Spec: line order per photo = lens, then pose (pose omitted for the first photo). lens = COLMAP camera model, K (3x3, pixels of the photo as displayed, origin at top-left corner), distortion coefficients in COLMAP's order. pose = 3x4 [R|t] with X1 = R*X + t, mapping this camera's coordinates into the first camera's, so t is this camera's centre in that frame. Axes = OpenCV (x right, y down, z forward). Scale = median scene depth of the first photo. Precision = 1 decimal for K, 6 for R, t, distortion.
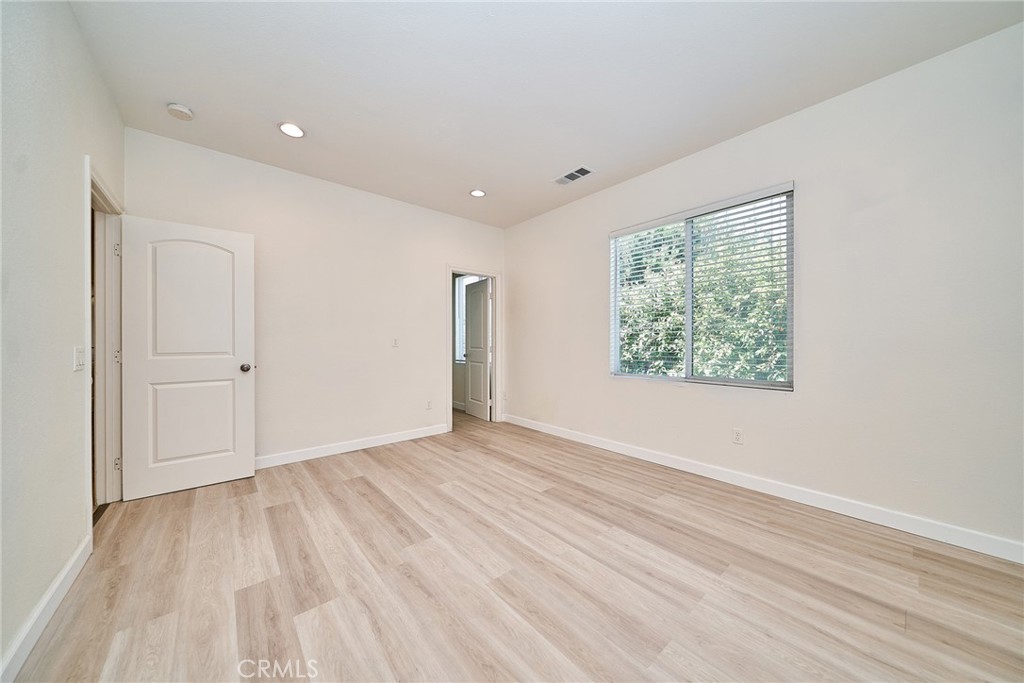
lens RADIAL K [[352.0, 0, 502.8], [0, 352.0, 341.2], [0, 0, 1]] dist [-0.004291, -0.000370]
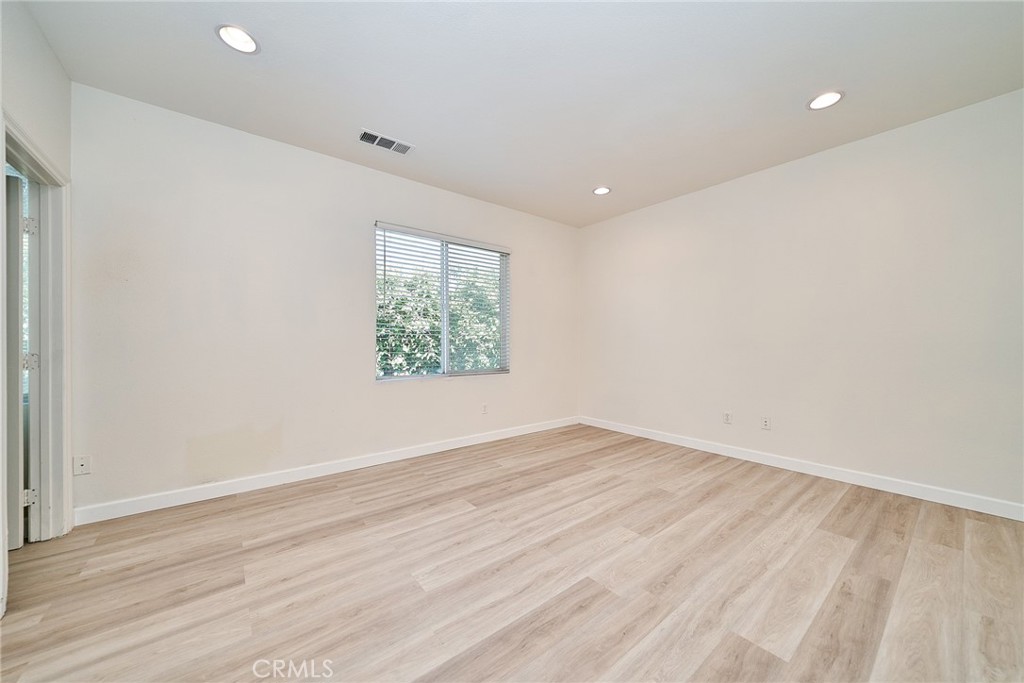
lens RADIAL K [[352.0, 0, 502.0], [0, 352.0, 343.6], [0, 0, 1]] dist [-0.004291, -0.000370]
pose [[0.043434, -0.001788, 0.999055, -0.851771], [0.000769, 0.999998, 0.001756, 0.002384], [-0.999056, 0.000692, 0.043435, 0.954867]]
